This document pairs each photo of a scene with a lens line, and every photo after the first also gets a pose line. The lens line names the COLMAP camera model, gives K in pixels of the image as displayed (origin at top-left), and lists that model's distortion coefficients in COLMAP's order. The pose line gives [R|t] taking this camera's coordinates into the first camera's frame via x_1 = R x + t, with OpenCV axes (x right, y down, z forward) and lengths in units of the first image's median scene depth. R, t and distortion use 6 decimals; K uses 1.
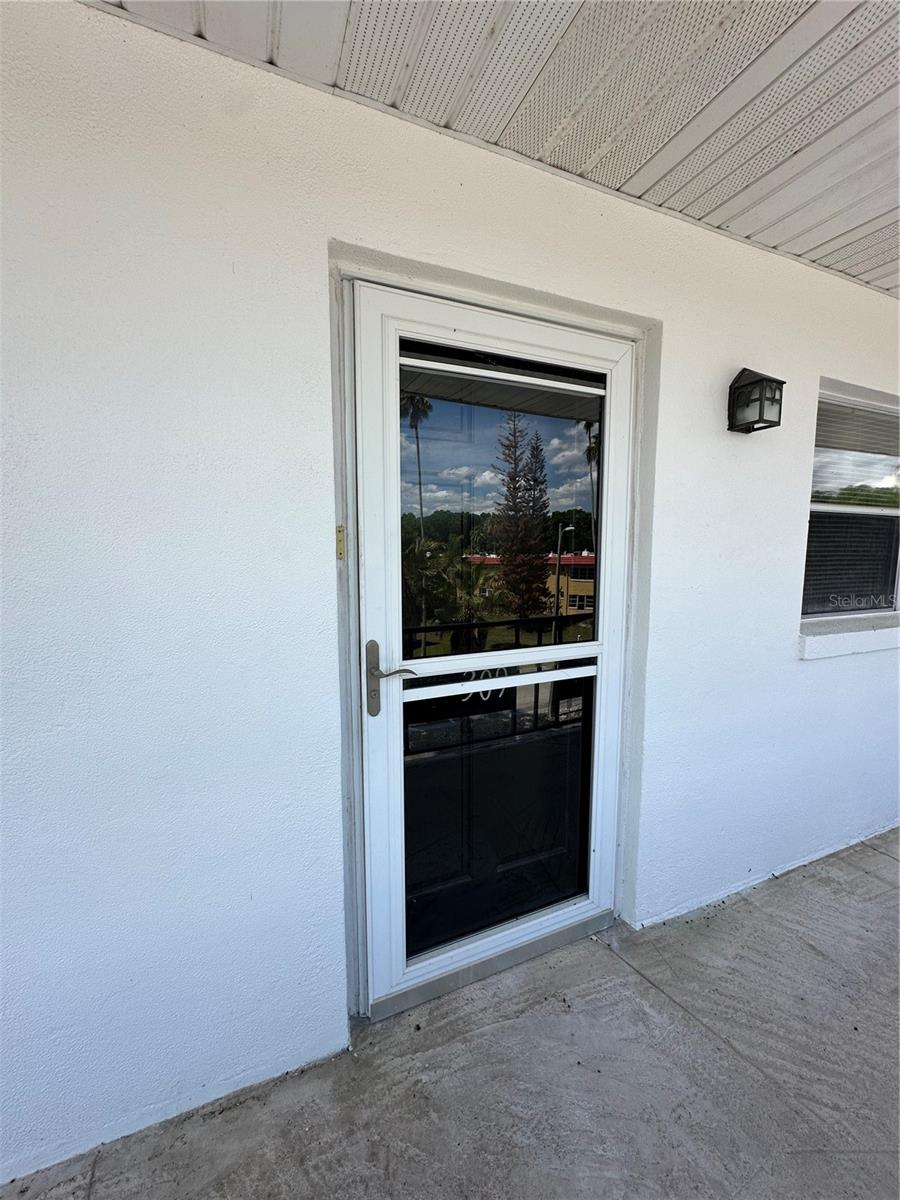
lens RADIAL K [[479.0, 0, 450.0], [0, 479.0, 597.8], [0, 0, 1]] dist [-0.002258, 0.000623]
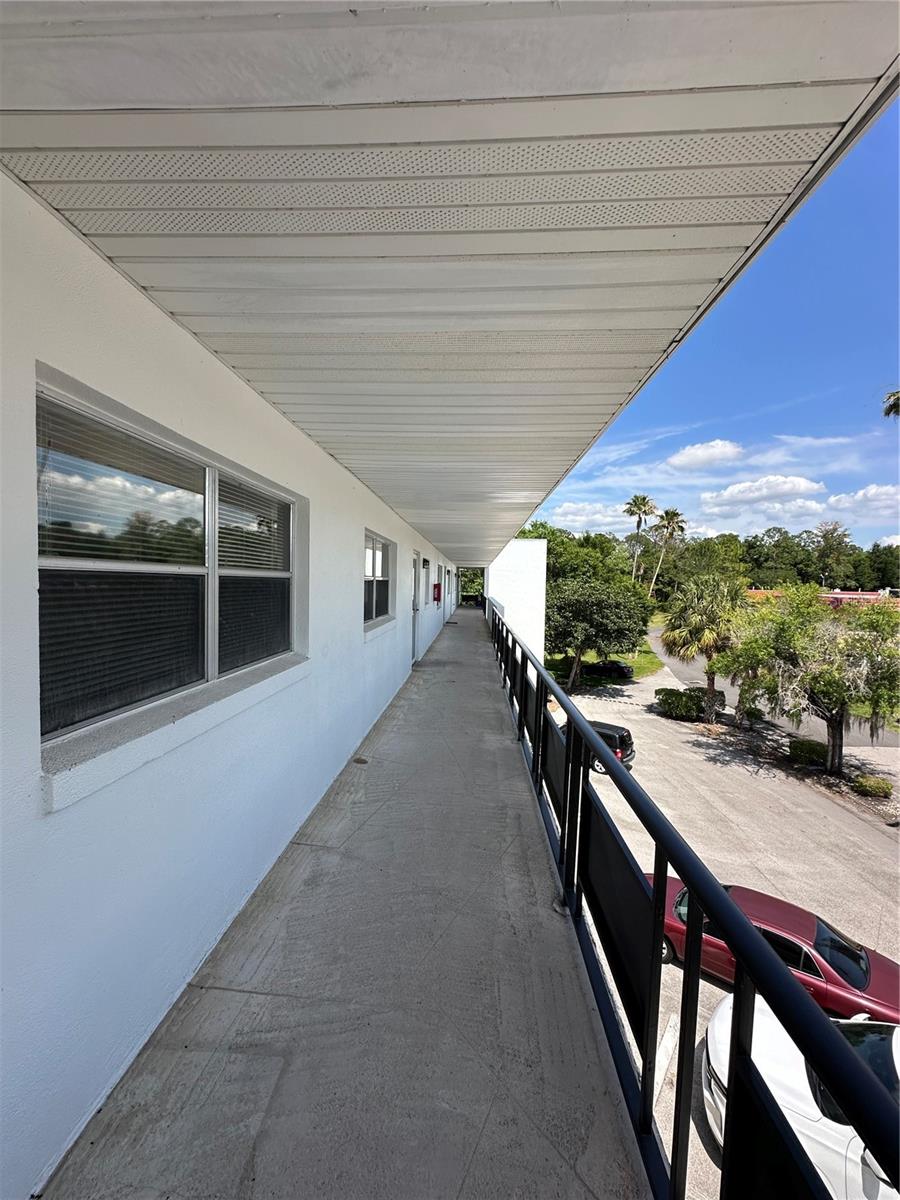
lens RADIAL K [[479.0, 0, 450.0], [0, 479.0, 597.8], [0, 0, 1]] dist [-0.002258, 0.000623]
pose [[0.442154, -0.028117, 0.896499, 0.422066], [0.085468, 0.996281, -0.010906, -0.093243], [-0.892858, 0.081444, 0.442912, 0.251852]]
